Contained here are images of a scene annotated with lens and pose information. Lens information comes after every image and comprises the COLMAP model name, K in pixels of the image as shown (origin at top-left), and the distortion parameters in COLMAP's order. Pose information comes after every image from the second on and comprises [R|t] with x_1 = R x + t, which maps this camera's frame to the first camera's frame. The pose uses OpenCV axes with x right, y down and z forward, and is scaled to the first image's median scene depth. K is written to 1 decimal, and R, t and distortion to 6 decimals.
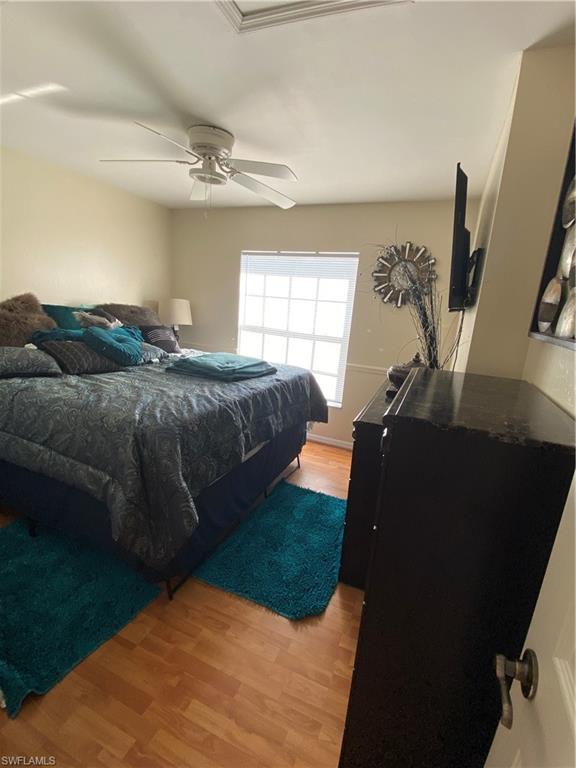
lens RADIAL K [[335.5, 0, 299.2], [0, 335.5, 387.8], [0, 0, 1]] dist [0.001127, -0.013742]
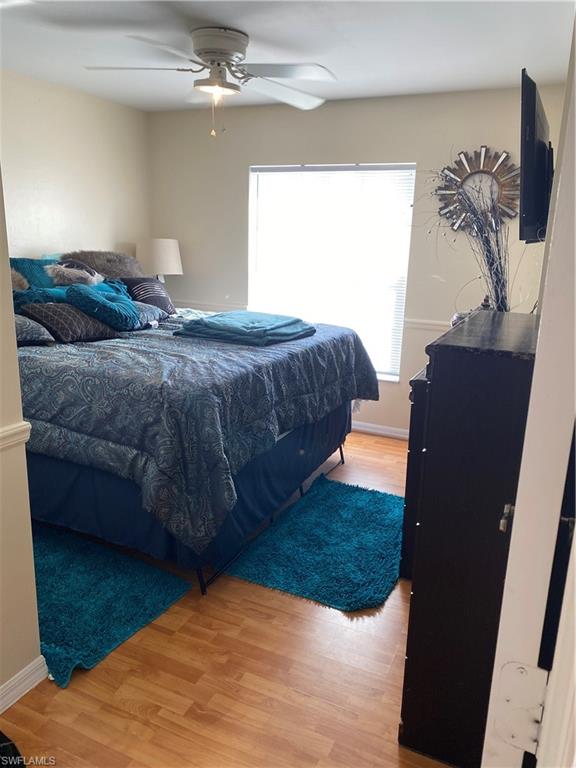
lens RADIAL K [[589.8, 0, 288.0], [0, 589.8, 384.0], [0, 0, 1]] dist [-0.004265, -0.007855]
pose [[0.996928, -0.035774, -0.069675, -0.033622], [0.036719, 0.999249, 0.012335, 0.063498], [0.069181, -0.014856, 0.997493, -0.403179]]
